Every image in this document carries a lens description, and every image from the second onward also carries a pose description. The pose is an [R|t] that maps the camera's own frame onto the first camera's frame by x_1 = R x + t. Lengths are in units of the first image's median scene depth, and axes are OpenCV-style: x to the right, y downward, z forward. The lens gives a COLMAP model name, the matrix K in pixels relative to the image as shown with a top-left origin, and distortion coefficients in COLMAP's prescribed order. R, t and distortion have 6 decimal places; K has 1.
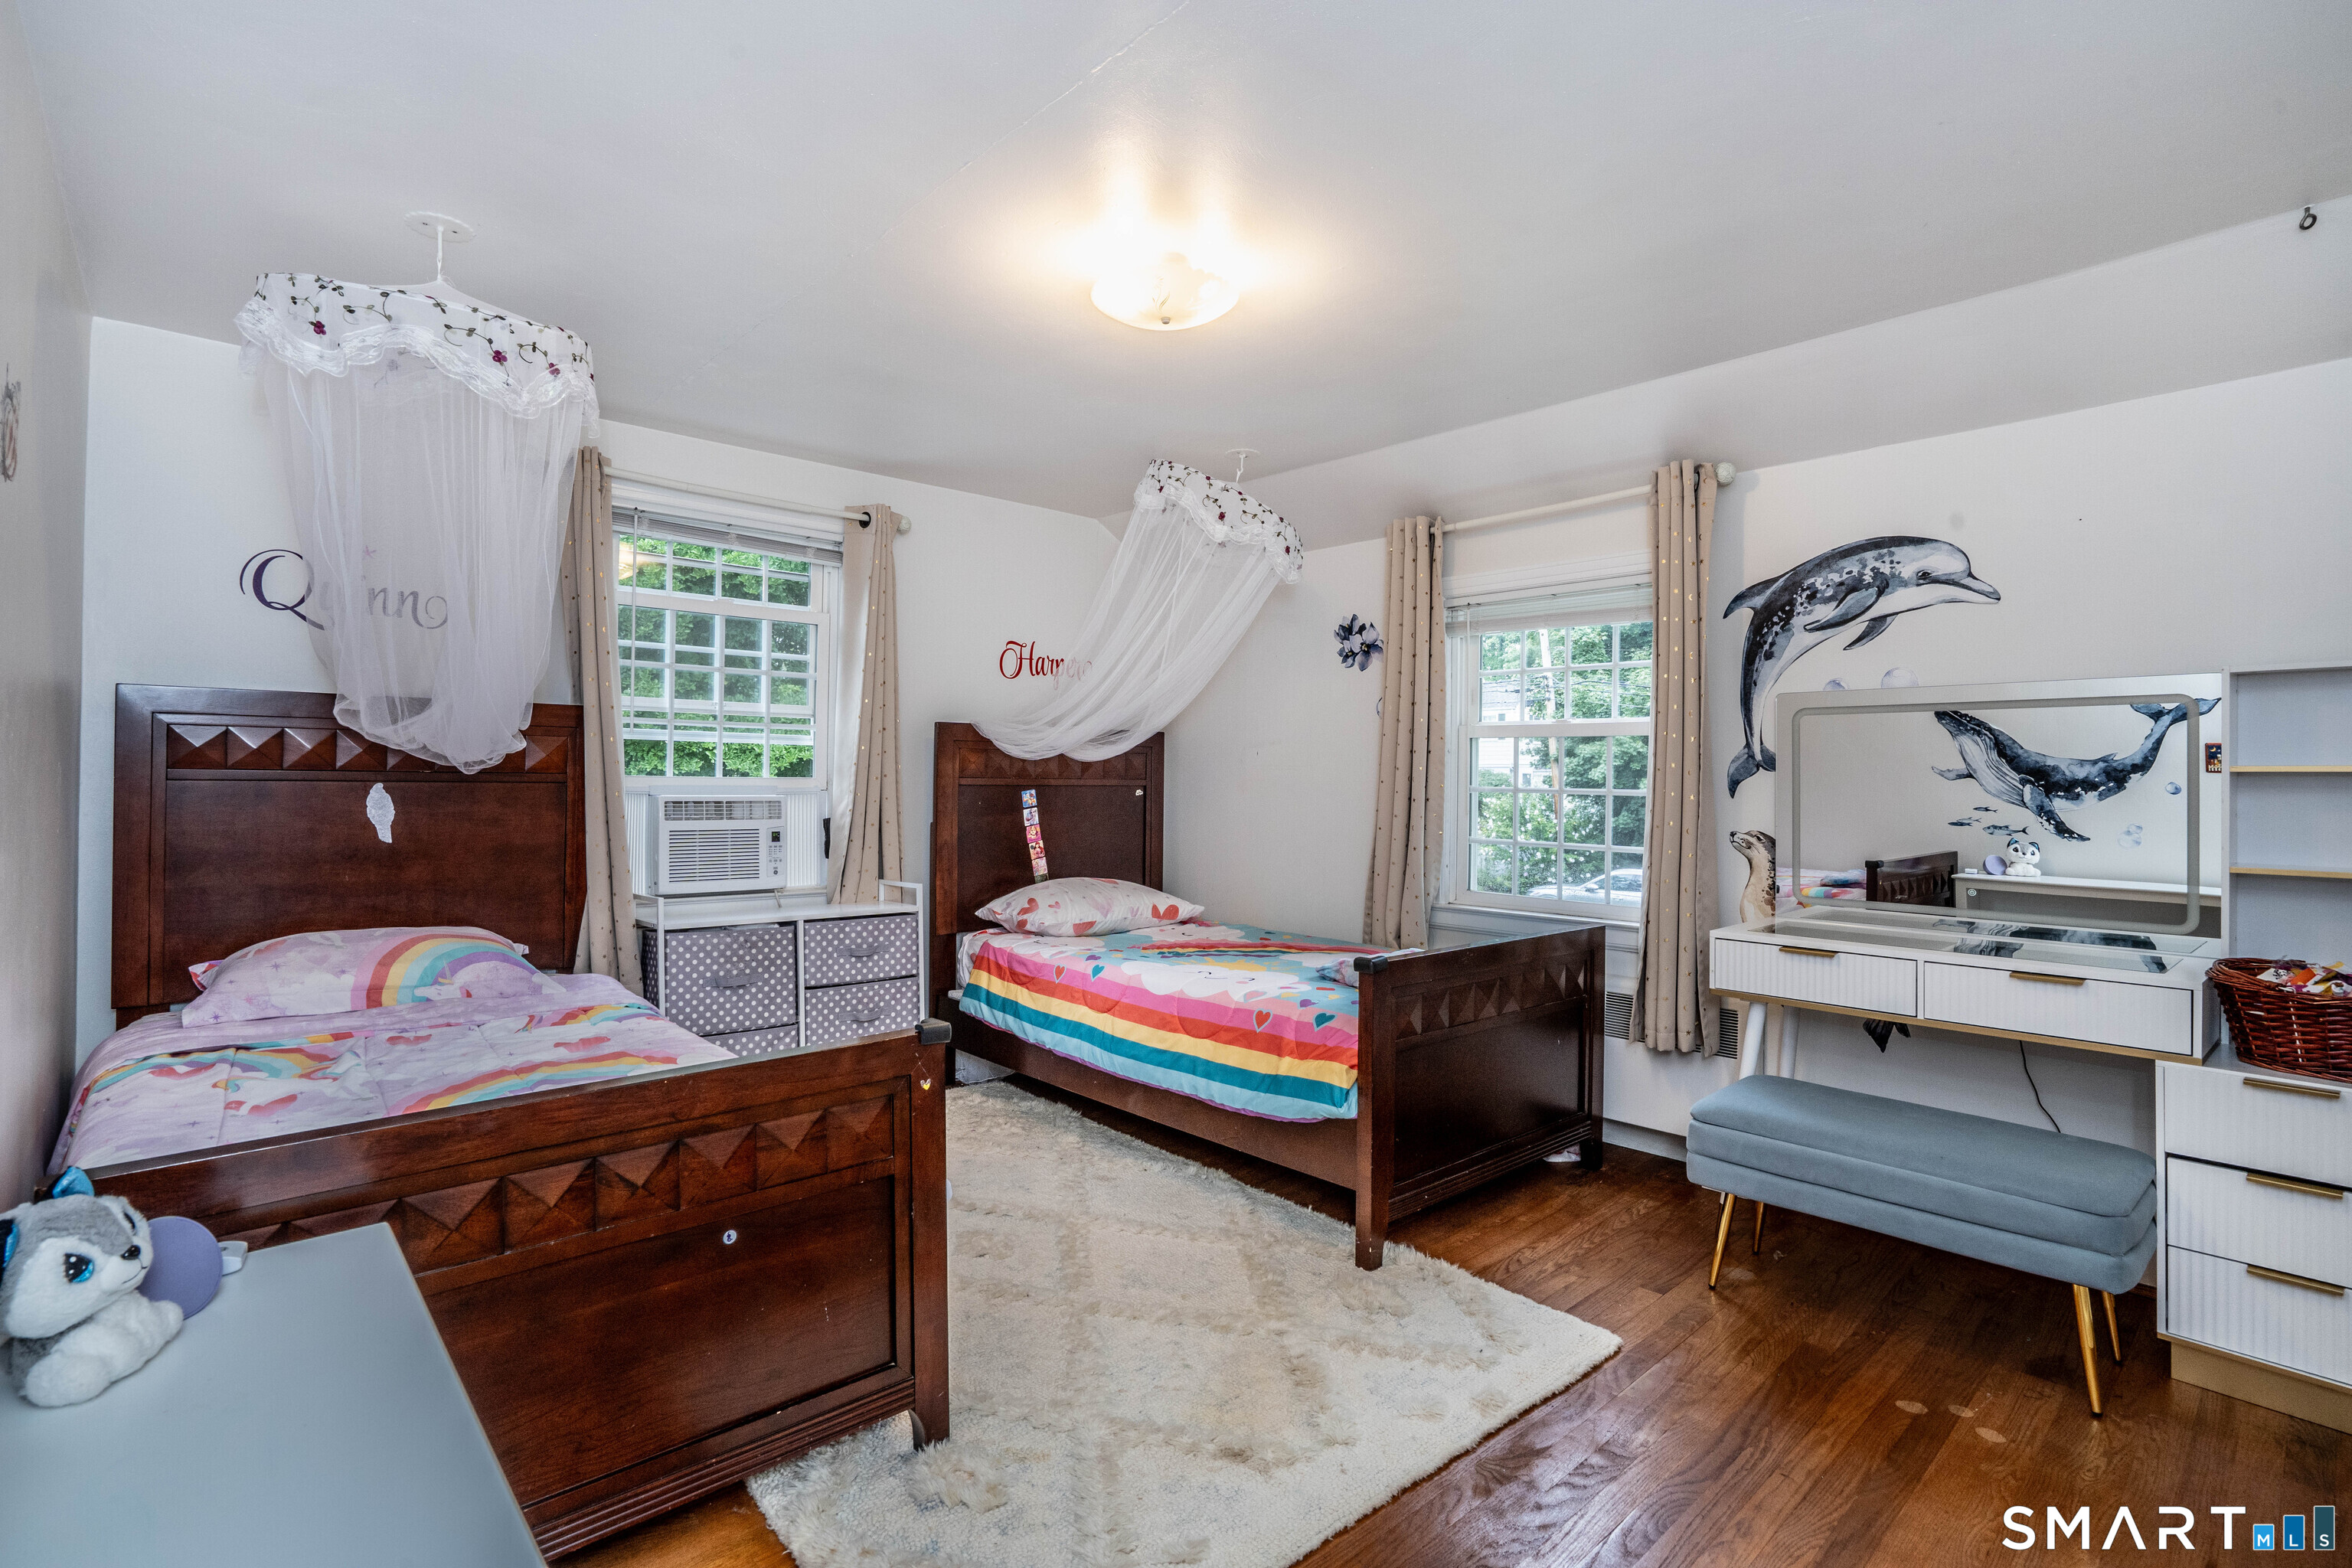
lens RADIAL K [[1123.8, 0, 1168.5], [0, 1123.8, 777.3], [0, 0, 1]] dist [-0.037458, 0.005744]
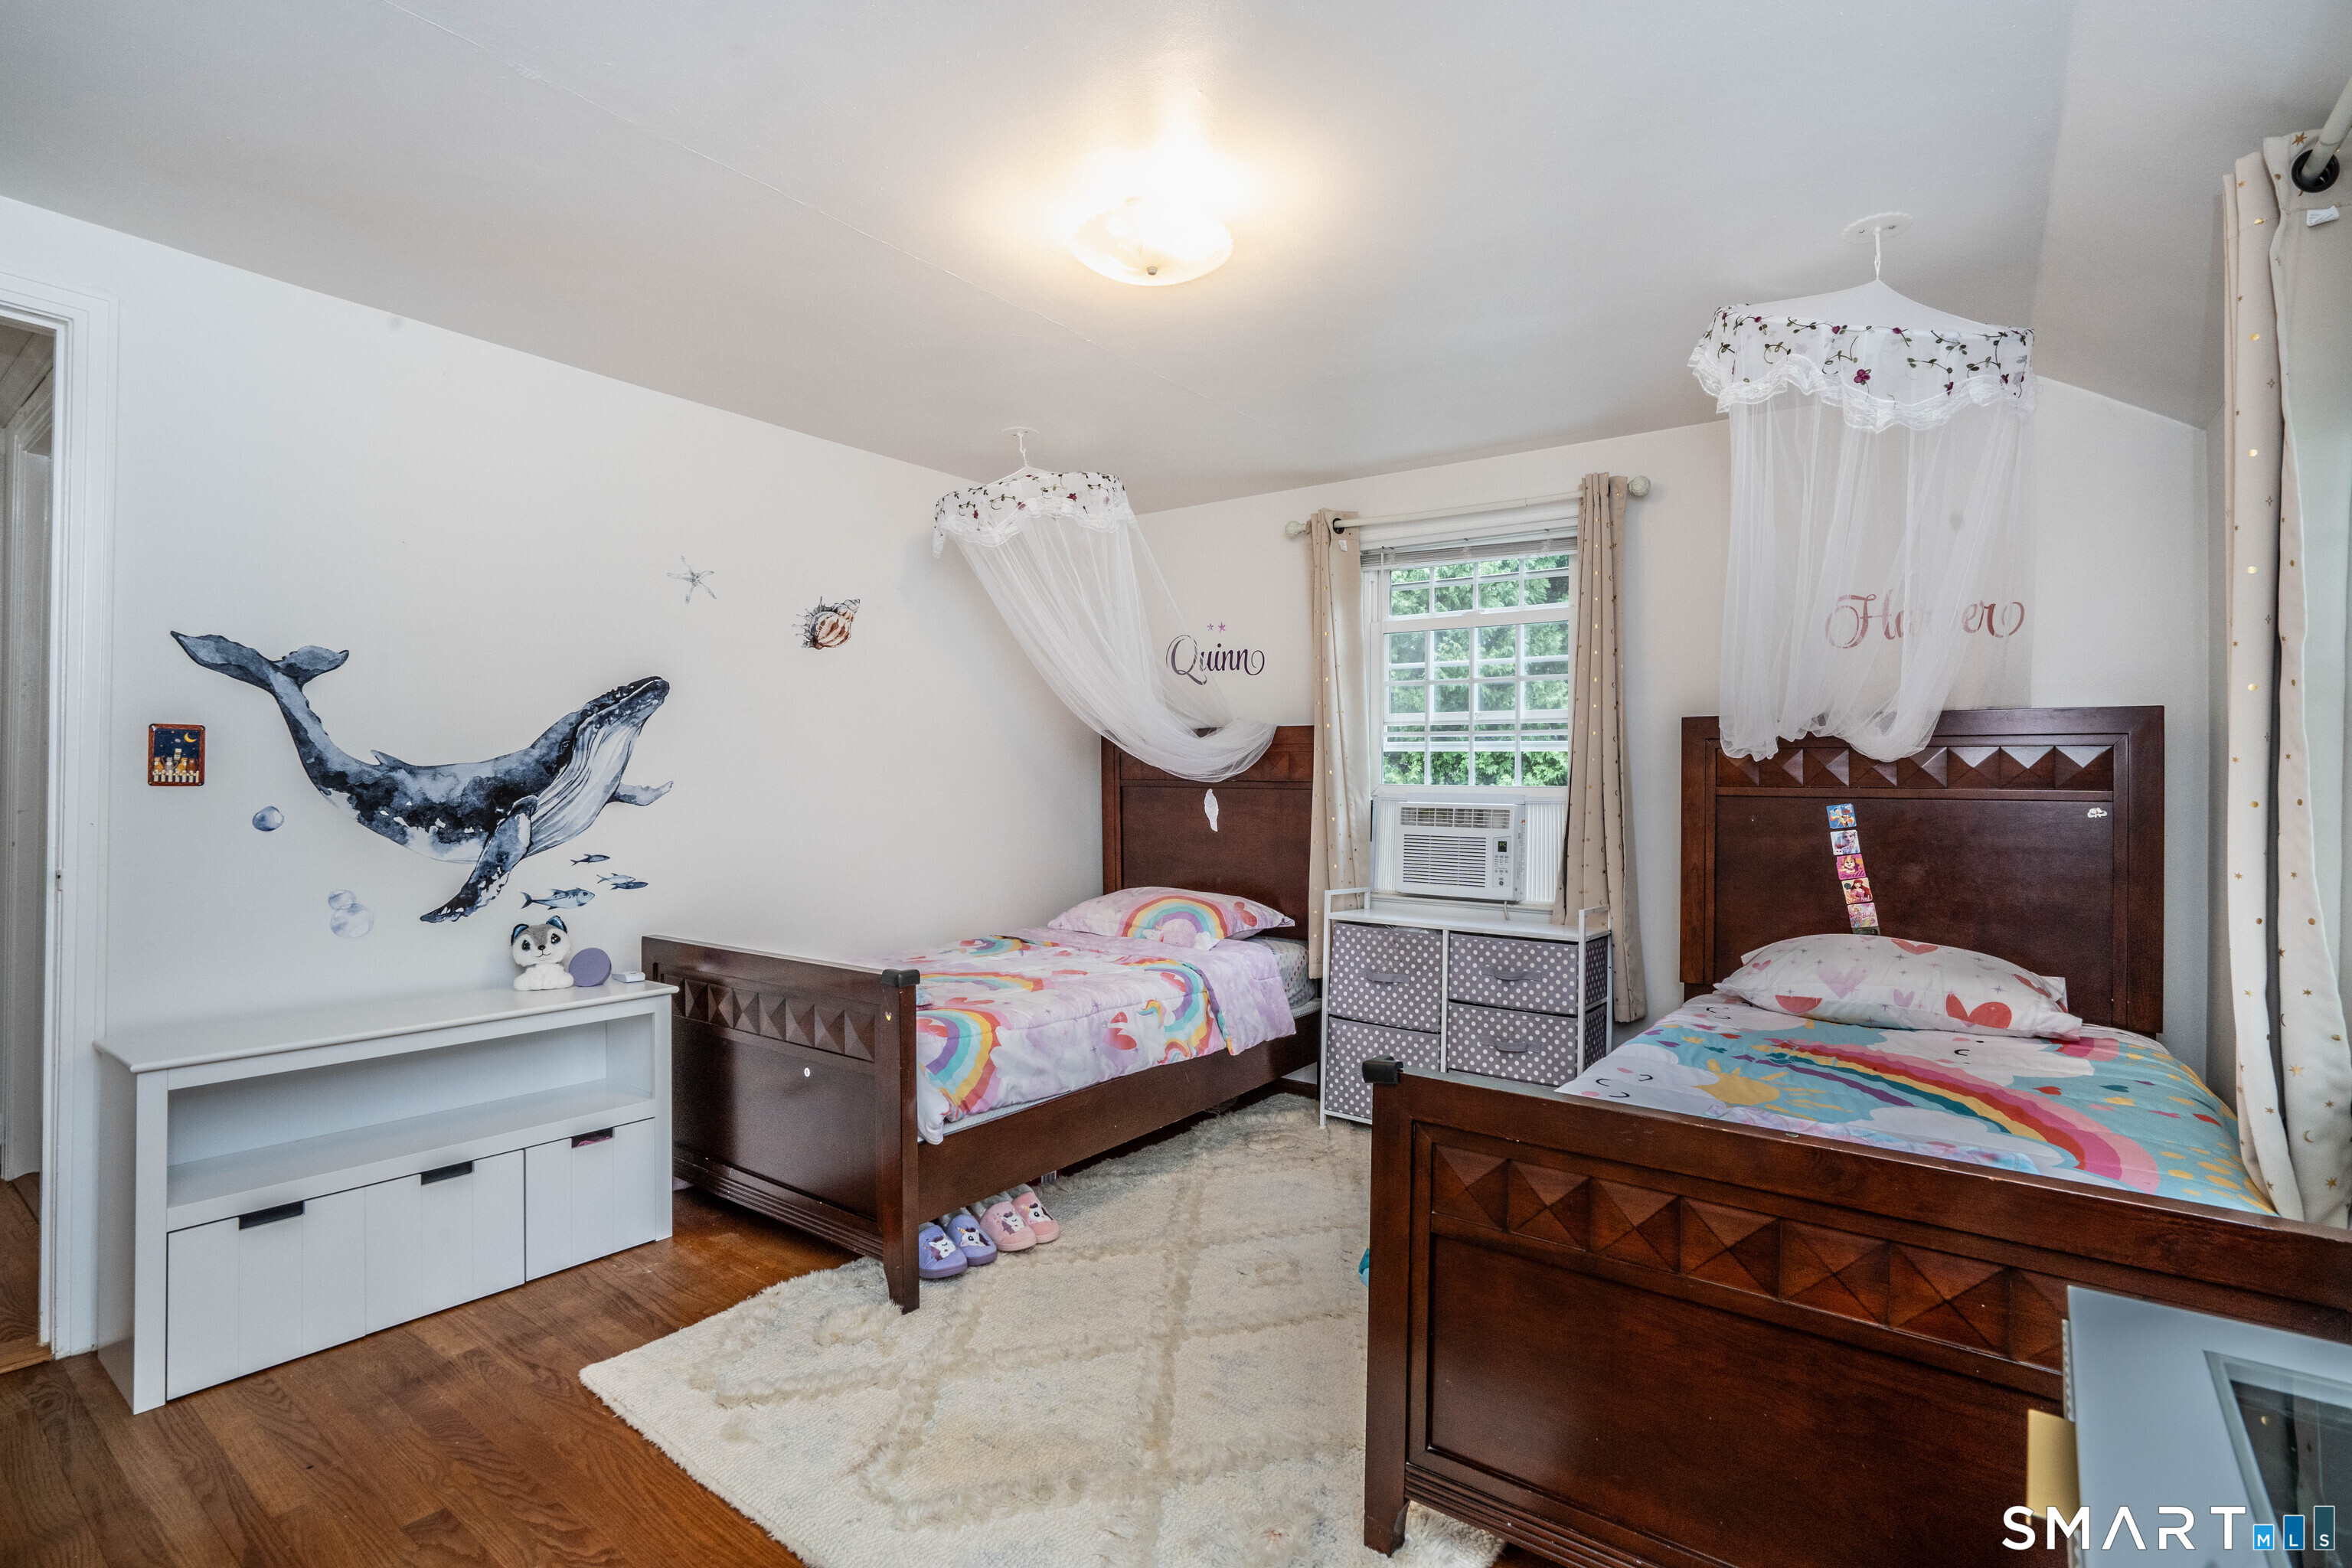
lens RADIAL K [[1123.8, 0, 1171.2], [0, 1123.8, 778.8], [0, 0, 1]] dist [-0.037458, 0.005744]
pose [[0.200409, -0.008848, -0.979672, 0.567997], [-0.005328, 0.999935, -0.010121, 0.005894], [0.979698, 0.007248, 0.200349, 0.543541]]
